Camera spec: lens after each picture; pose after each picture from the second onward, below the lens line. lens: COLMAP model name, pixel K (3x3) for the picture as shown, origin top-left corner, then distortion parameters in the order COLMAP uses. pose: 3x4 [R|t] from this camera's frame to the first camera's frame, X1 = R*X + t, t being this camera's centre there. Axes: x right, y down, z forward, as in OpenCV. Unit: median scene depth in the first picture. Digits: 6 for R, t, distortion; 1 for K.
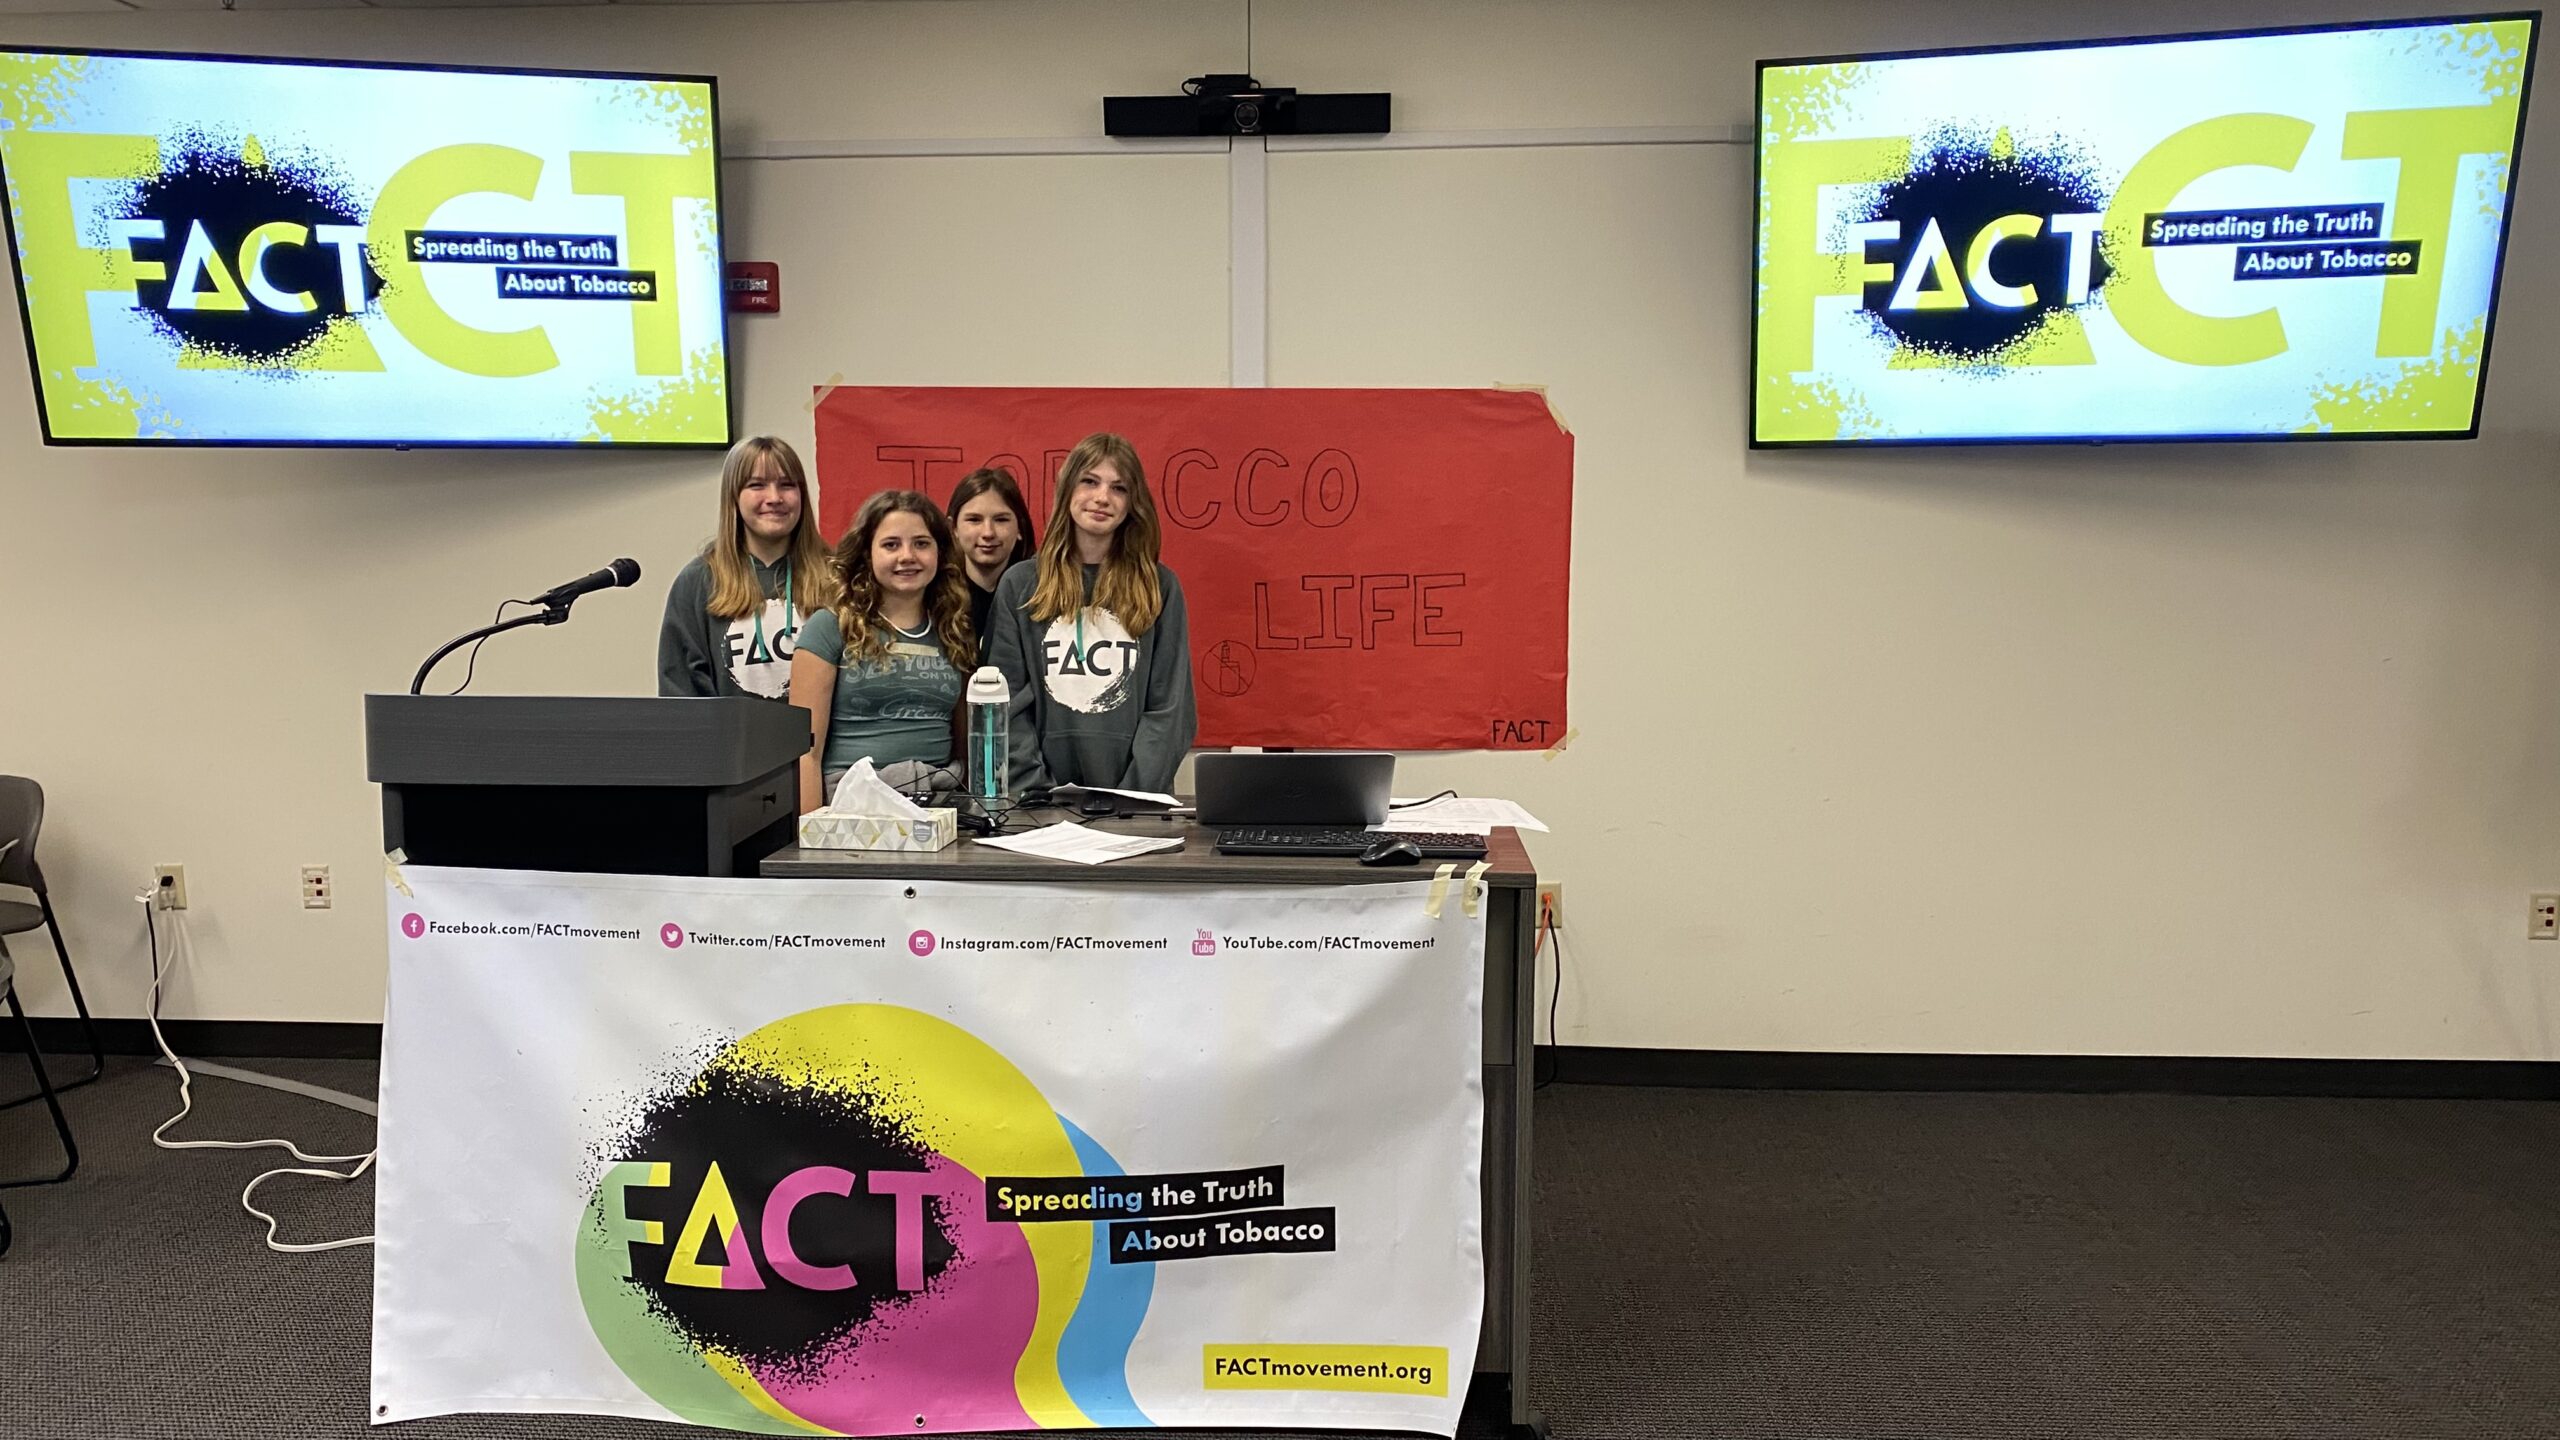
lens RADIAL K [[1922.7, 0, 1282.9], [0, 1922.7, 729.5], [0, 0, 1]] dist [0.007218, -0.033334]
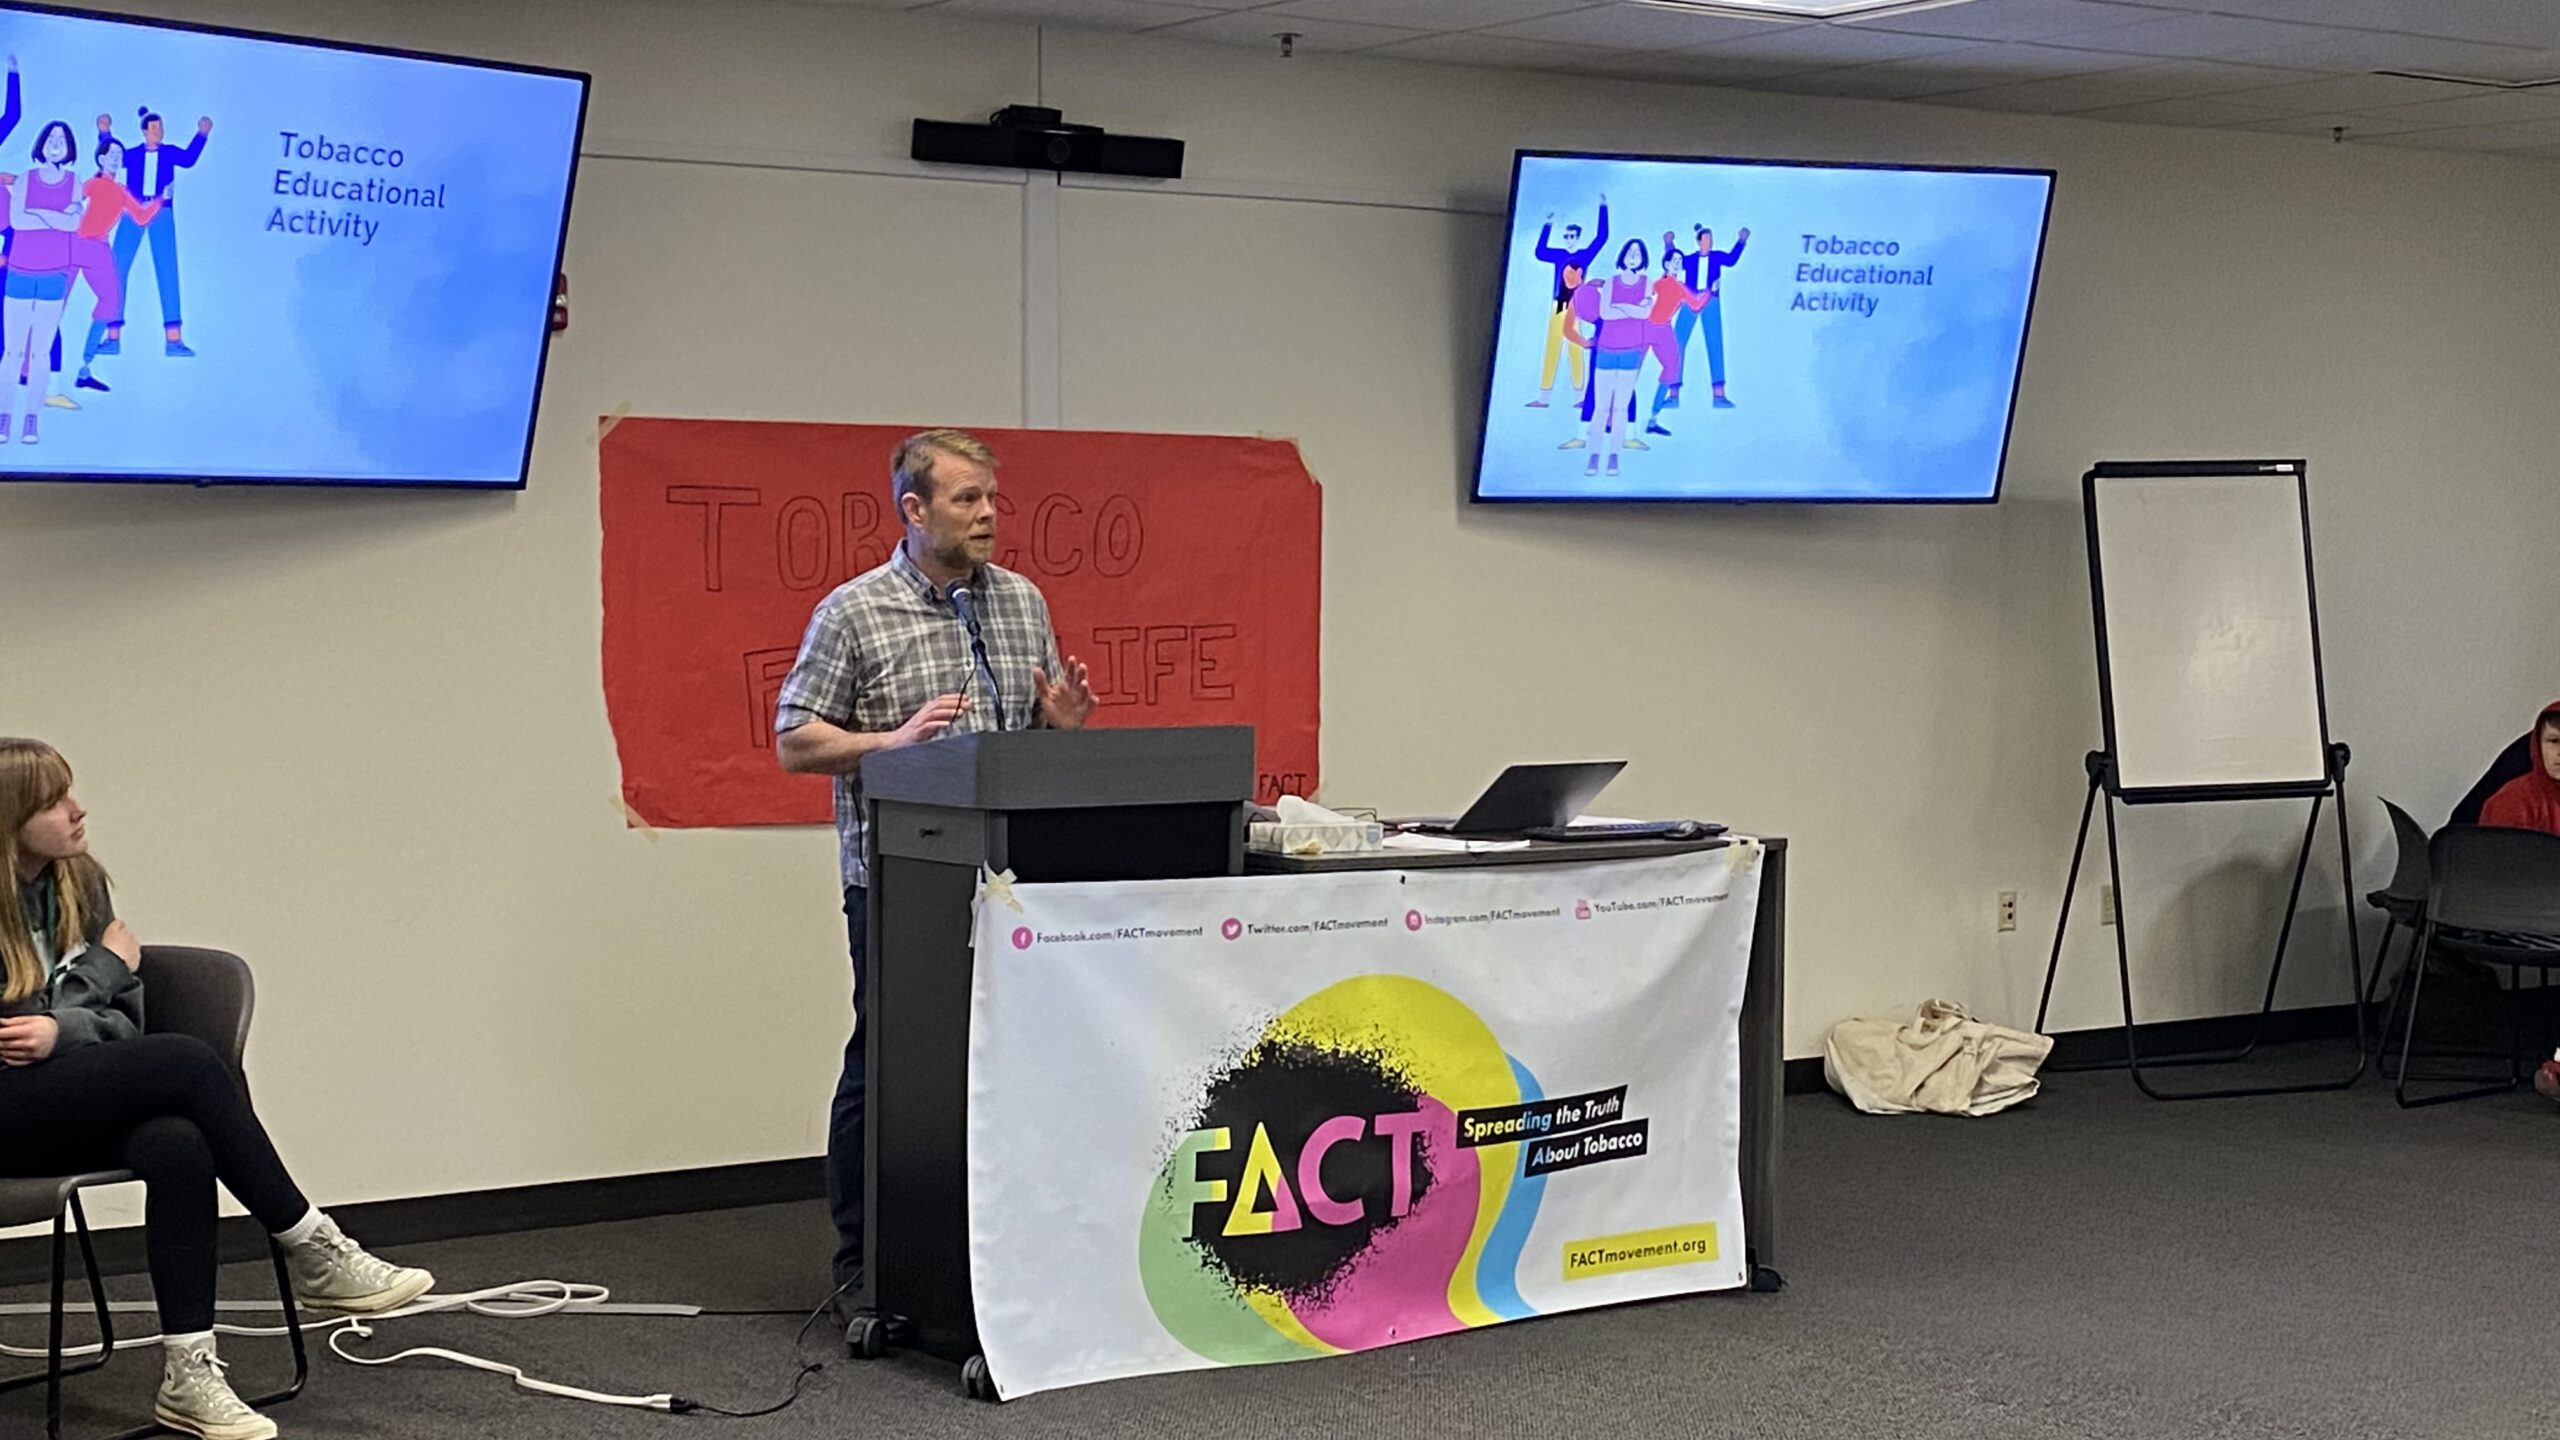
lens RADIAL K [[3850.6, 0, 1280.1], [0, 3850.6, 728.5], [0, 0, 1]] dist [-0.111391, 0.000000]
pose [[0.791198, -0.024623, 0.611064, -1.693445], [0.062551, 0.997207, -0.040806, 0.081368], [-0.608353, 0.070508, 0.790529, -0.859826]]
